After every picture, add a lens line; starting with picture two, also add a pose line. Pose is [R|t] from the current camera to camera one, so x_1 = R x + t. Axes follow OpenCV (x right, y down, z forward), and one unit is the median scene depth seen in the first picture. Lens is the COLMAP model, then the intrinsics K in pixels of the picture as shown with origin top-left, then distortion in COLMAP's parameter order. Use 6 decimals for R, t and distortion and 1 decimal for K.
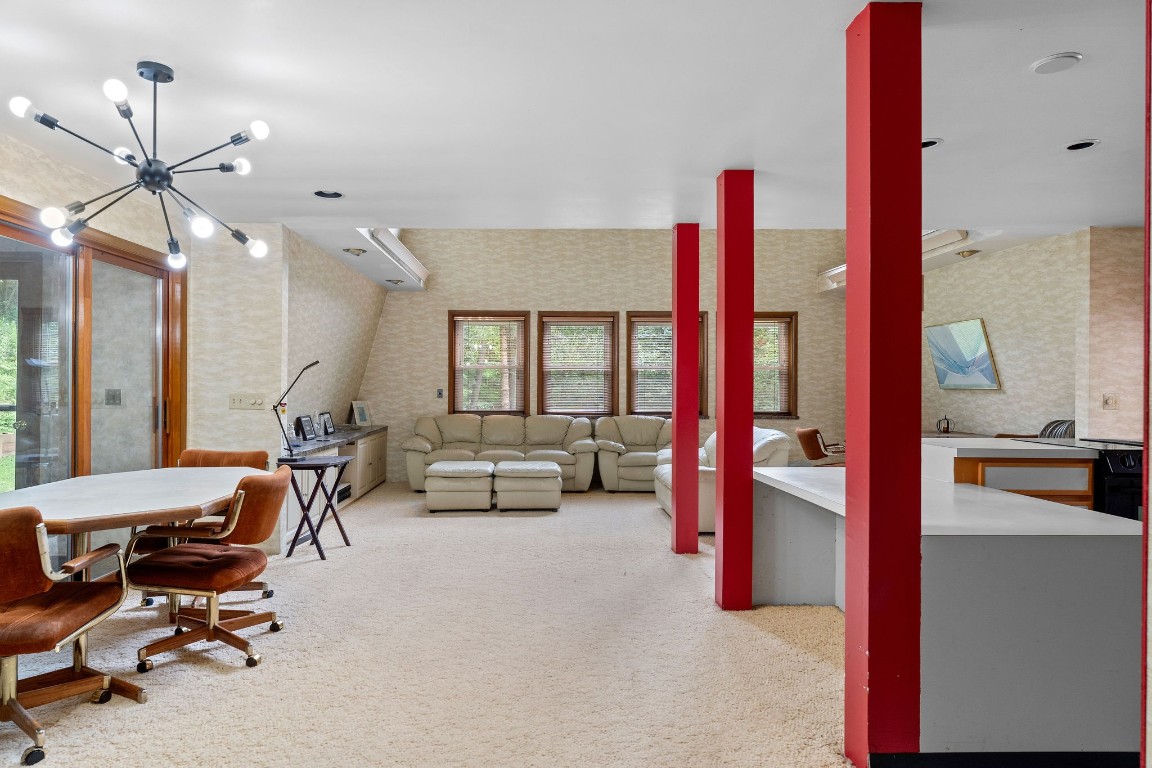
lens RADIAL K [[694.1, 0, 543.7], [0, 694.1, 385.8], [0, 0, 1]] dist [-0.000726, -0.000106]
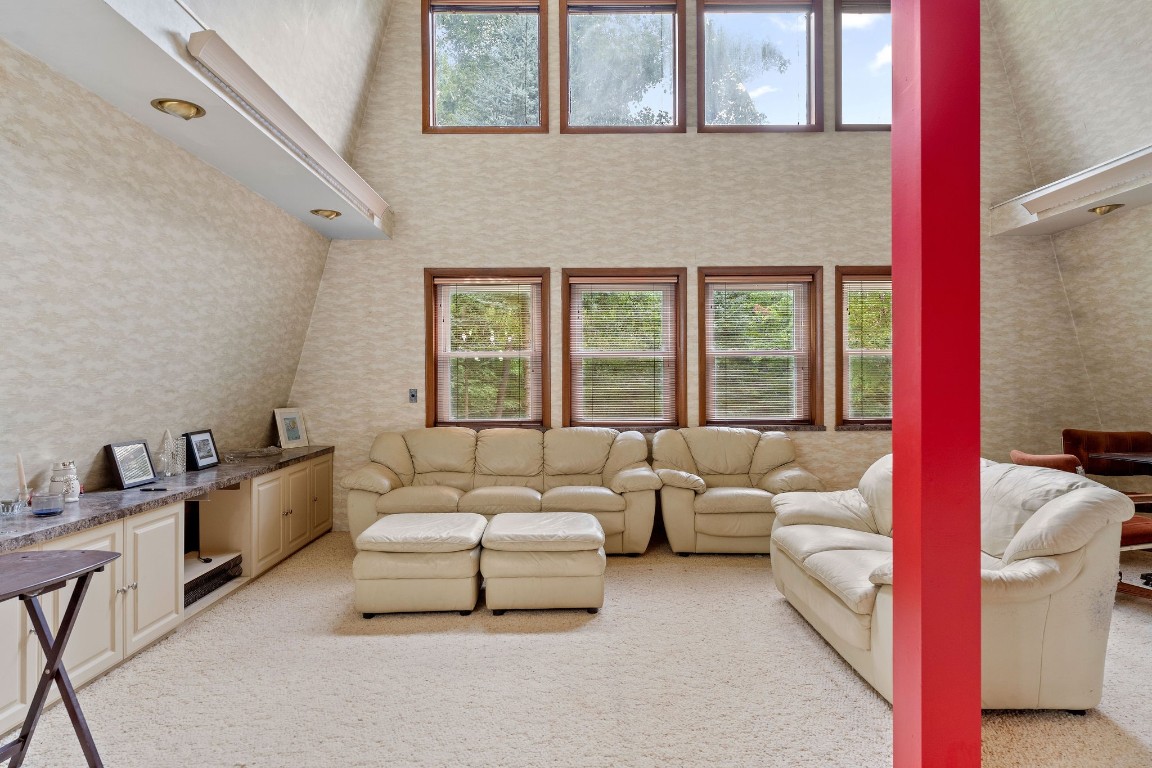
lens RADIAL K [[677.4, 0, 569.2], [0, 677.4, 388.3], [0, 0, 1]] dist [0.000459, 0.000076]
pose [[0.999926, -0.009534, -0.007569, 0.002349], [0.009593, 0.999923, 0.007818, 0.000530], [0.007494, -0.007890, 0.999941, 0.369032]]
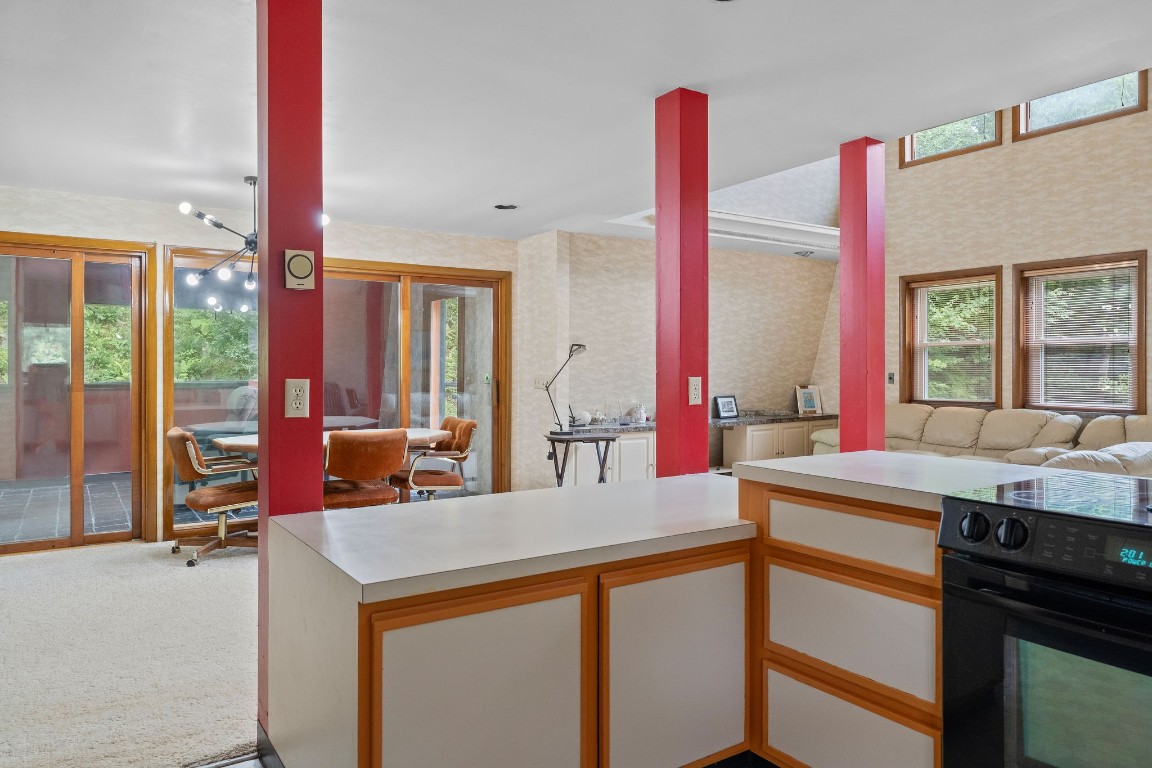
lens RADIAL K [[768.2, 0, 576.1], [0, 768.2, 369.9], [0, 0, 1]] dist [0.001991, -0.002390]
pose [[0.545874, -0.003676, -0.837859, 0.418762], [0.002758, 0.999993, -0.002590, 0.002539], [0.837863, -0.000897, 0.545880, 0.189690]]
